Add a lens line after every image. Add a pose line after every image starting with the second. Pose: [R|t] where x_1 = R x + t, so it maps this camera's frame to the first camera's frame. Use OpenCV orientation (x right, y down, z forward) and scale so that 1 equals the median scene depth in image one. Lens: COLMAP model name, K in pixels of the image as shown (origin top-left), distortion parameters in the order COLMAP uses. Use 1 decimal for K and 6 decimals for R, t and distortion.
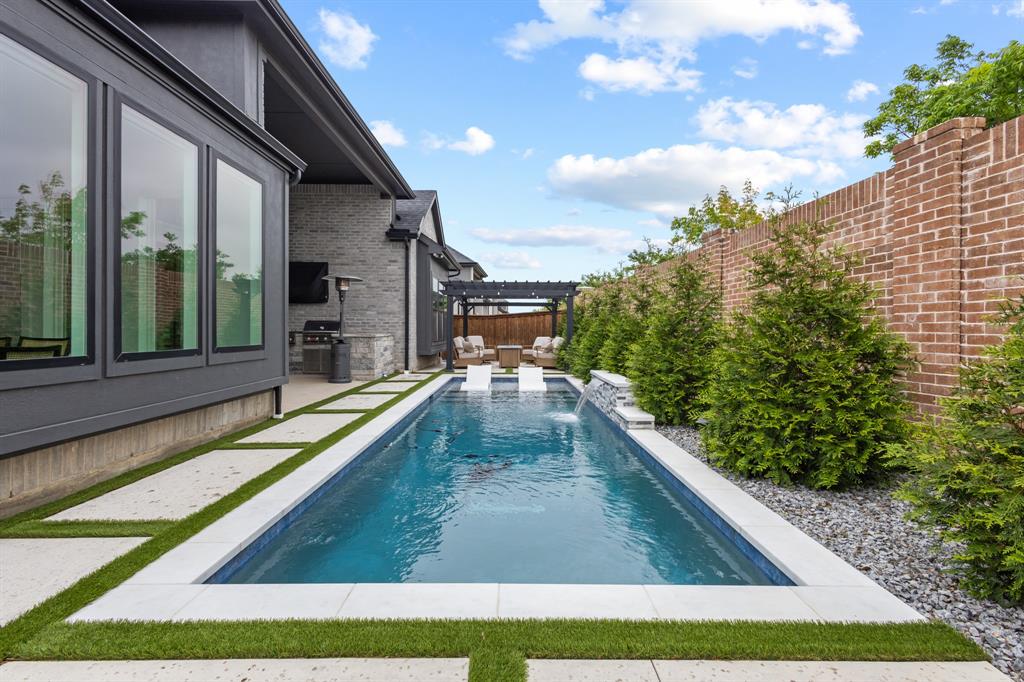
lens RADIAL K [[475.6, 0, 513.4], [0, 475.6, 334.5], [0, 0, 1]] dist [0.001444, -0.000823]
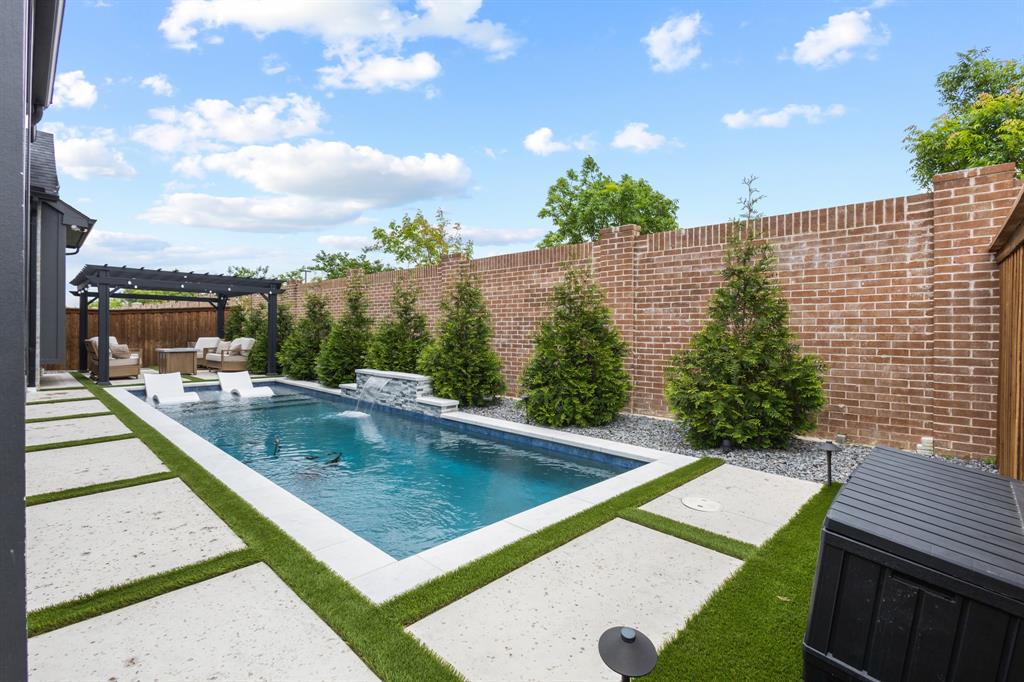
lens RADIAL K [[475.6, 0, 514.5], [0, 475.6, 335.0], [0, 0, 1]] dist [0.001444, -0.000823]
pose [[0.701868, -0.006081, 0.712281, -0.458216], [0.001194, 0.999972, 0.007361, -0.013164], [-0.712306, -0.004316, 0.701856, -0.004845]]
